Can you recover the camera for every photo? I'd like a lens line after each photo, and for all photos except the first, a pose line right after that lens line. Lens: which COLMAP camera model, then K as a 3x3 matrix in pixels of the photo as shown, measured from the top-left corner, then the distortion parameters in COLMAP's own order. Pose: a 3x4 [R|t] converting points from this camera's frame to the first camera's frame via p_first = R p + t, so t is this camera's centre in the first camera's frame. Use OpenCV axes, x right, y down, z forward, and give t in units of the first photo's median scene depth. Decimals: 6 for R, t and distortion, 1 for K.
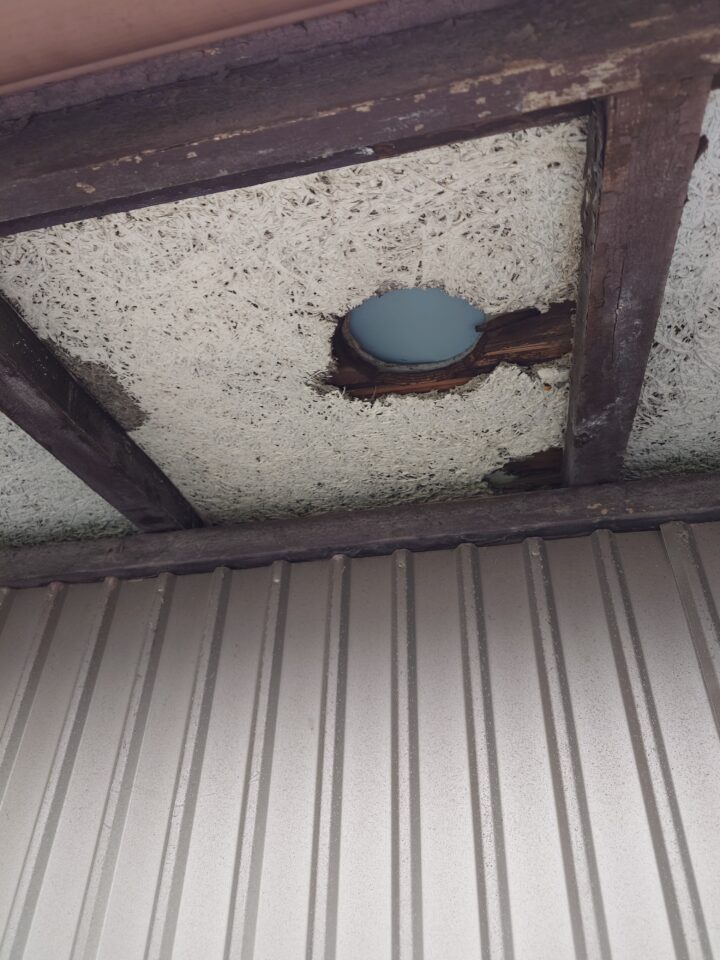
lens RADIAL K [[681.5, 0, 338.4], [0, 681.5, 478.3], [0, 0, 1]] dist [-0.004575, -0.004180]
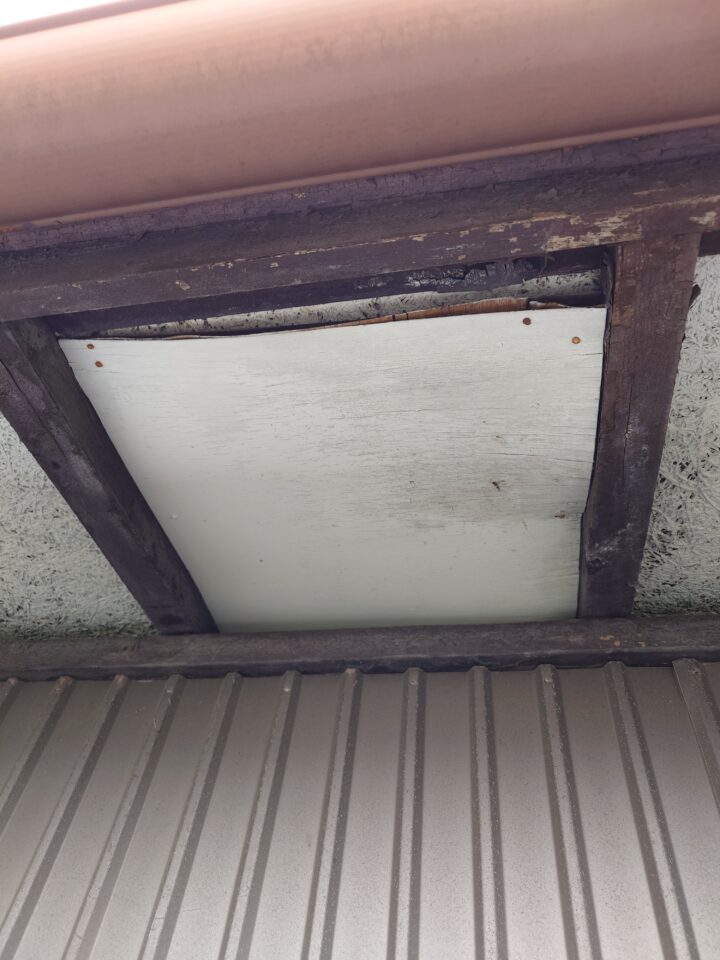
lens RADIAL K [[681.5, 0, 338.4], [0, 681.5, 478.3], [0, 0, 1]] dist [-0.004575, -0.004180]
pose [[0.995481, 0.090794, -0.027821, -0.019394], [-0.094890, 0.962397, -0.254533, 0.118045], [0.003665, 0.256023, 0.966664, -0.051766]]
